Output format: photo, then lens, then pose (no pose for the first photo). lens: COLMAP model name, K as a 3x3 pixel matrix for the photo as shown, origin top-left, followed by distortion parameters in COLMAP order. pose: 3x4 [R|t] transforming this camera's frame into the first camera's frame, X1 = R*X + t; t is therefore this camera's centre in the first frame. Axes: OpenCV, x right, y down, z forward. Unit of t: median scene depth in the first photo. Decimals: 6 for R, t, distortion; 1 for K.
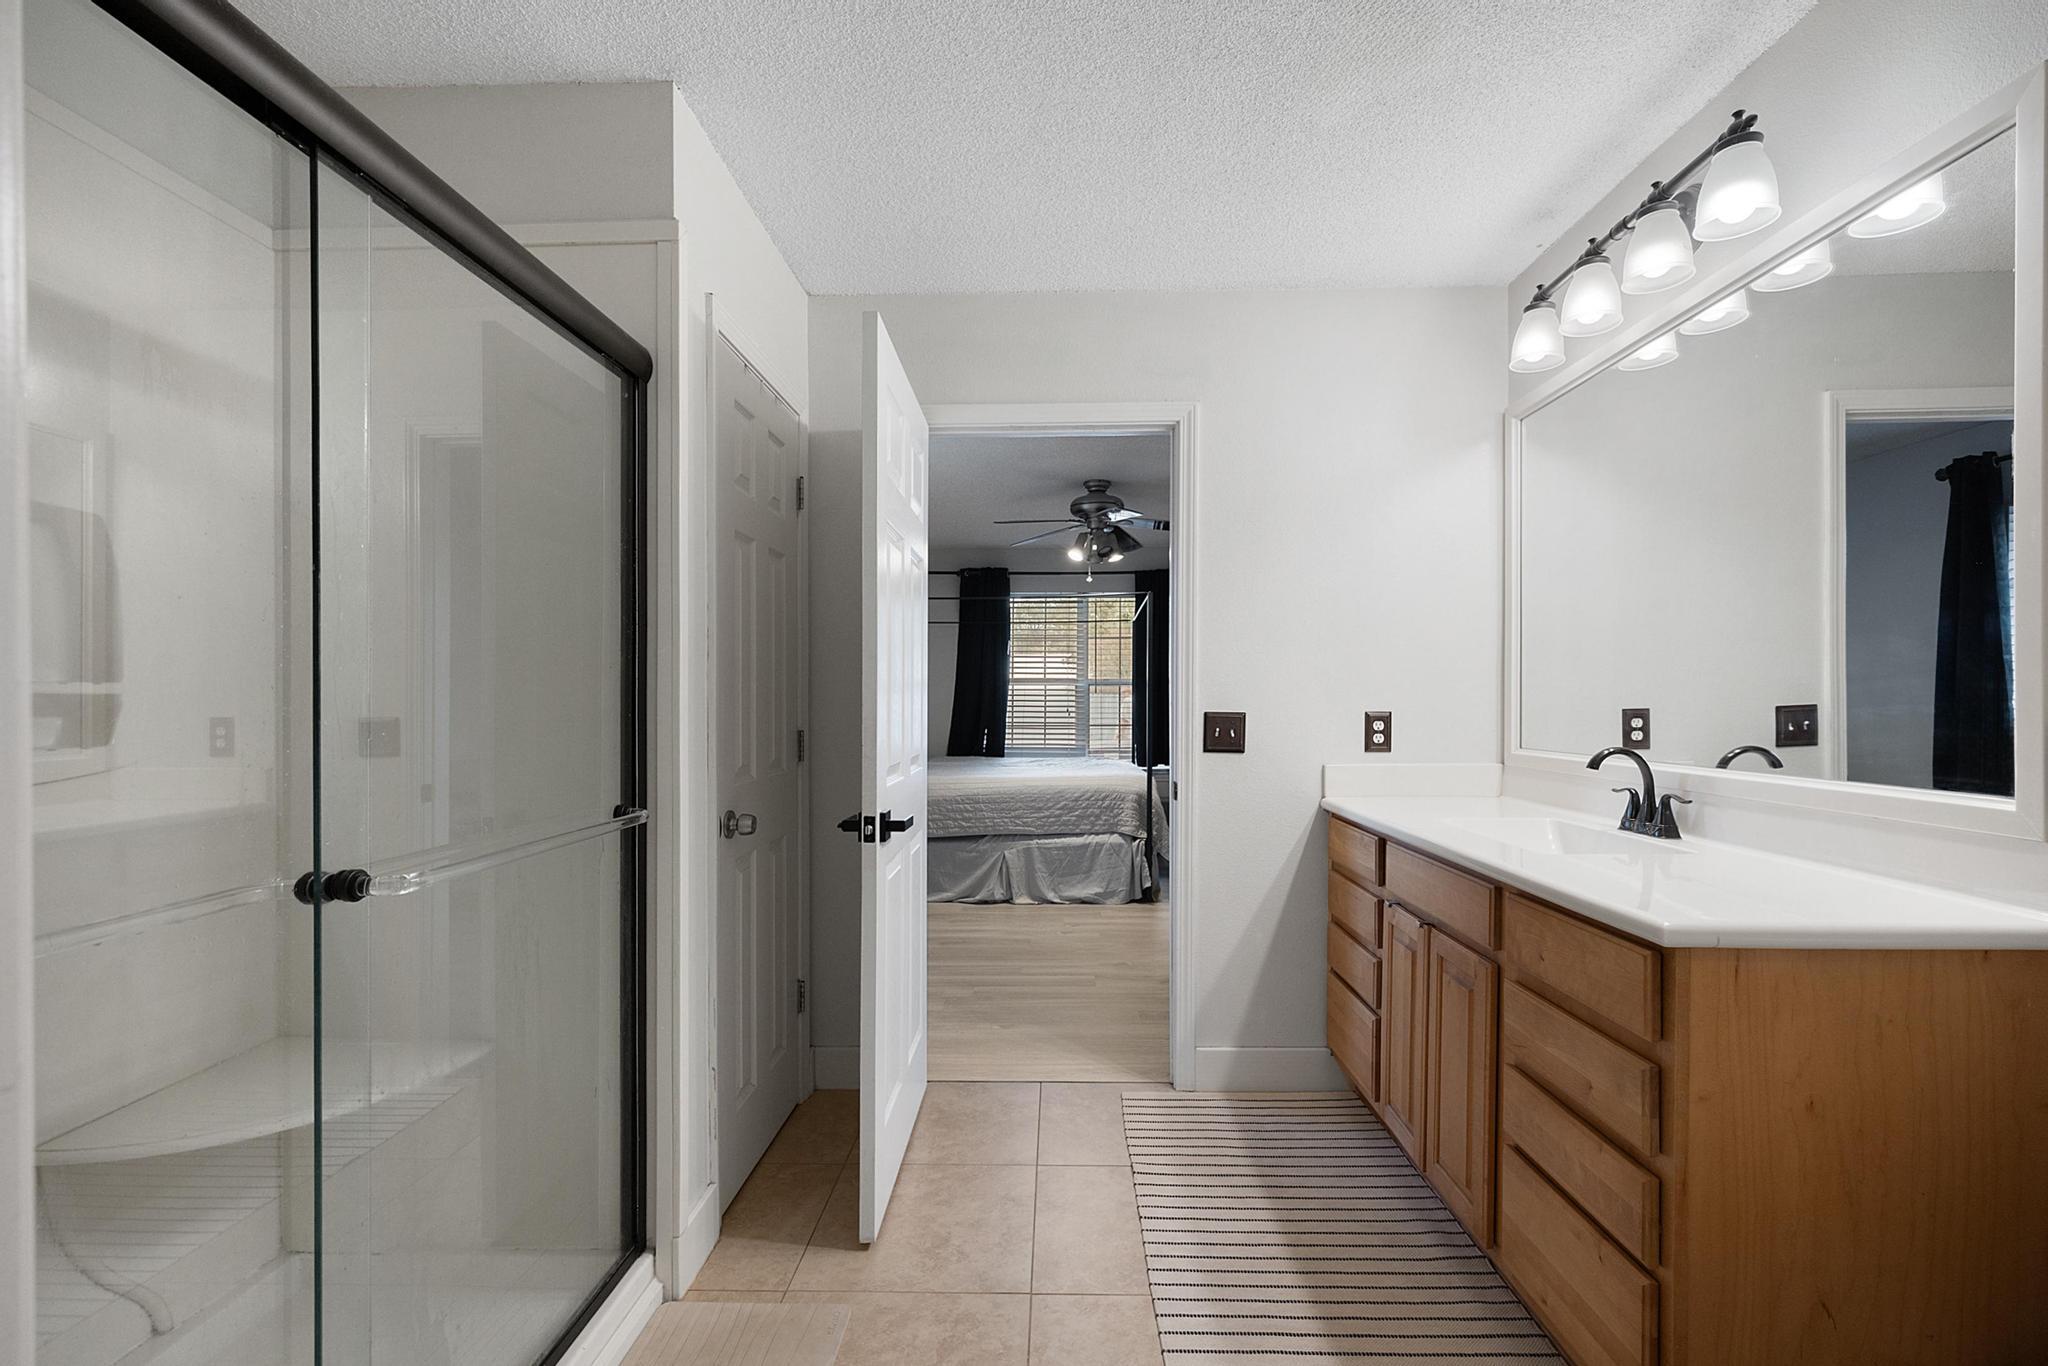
lens RADIAL K [[902.9, 0, 1033.7], [0, 902.9, 709.1], [0, 0, 1]] dist [-0.018593, 0.000046]
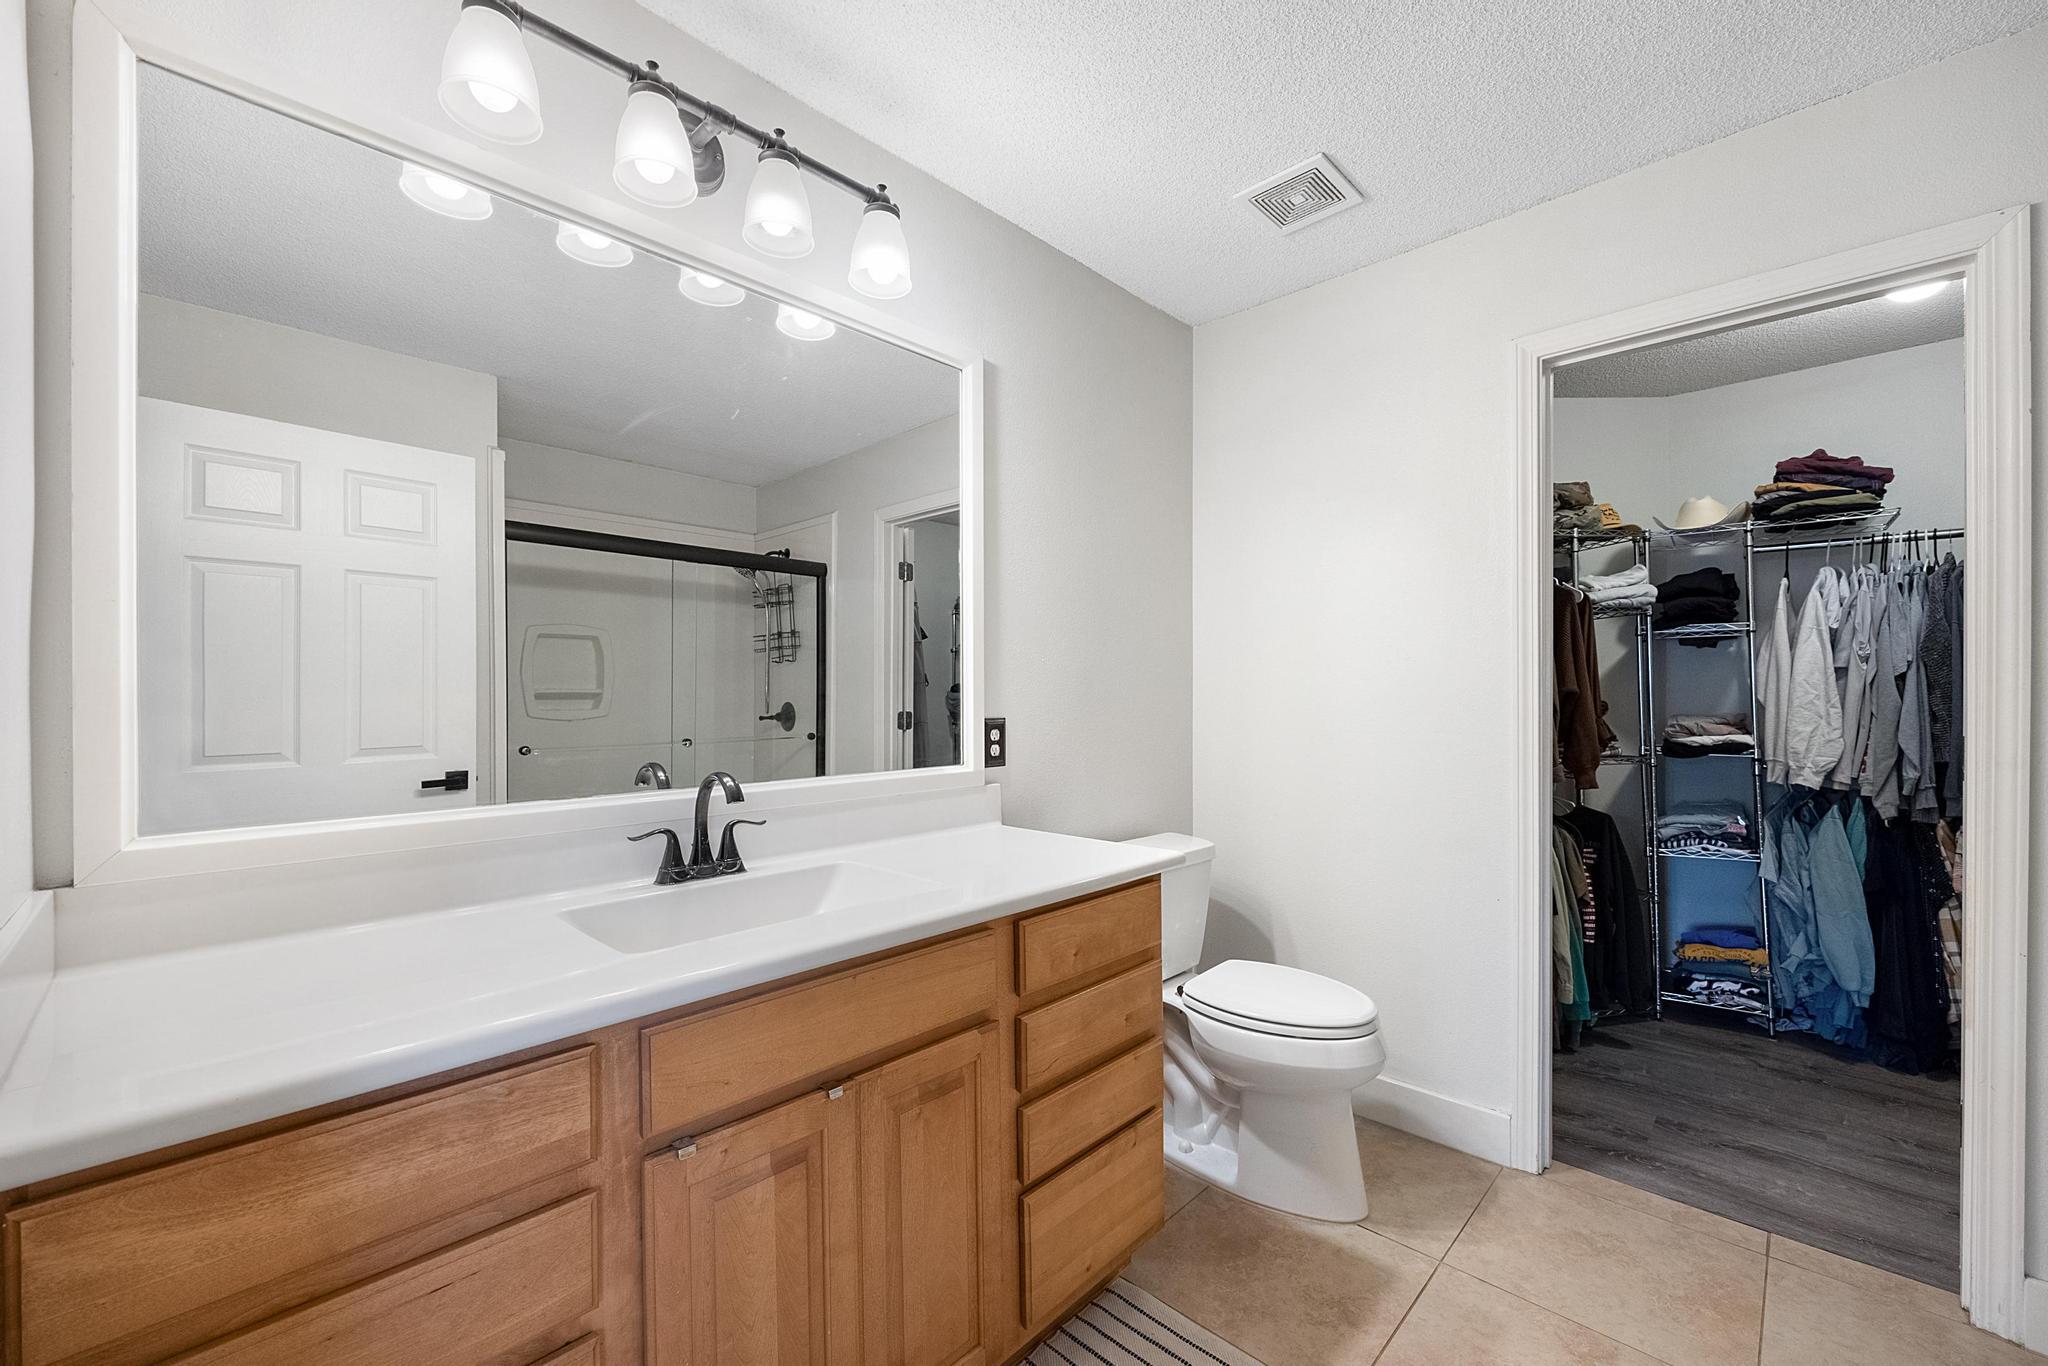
lens RADIAL K [[812.9, 0, 1031.8], [0, 812.9, 689.5], [0, 0, 1]] dist [0.007529, -0.008598]
pose [[-0.731130, 0.007201, 0.682201, -0.048569], [0.011299, 0.999935, 0.001555, -0.031575], [-0.682145, 0.008846, -0.731163, 1.349209]]
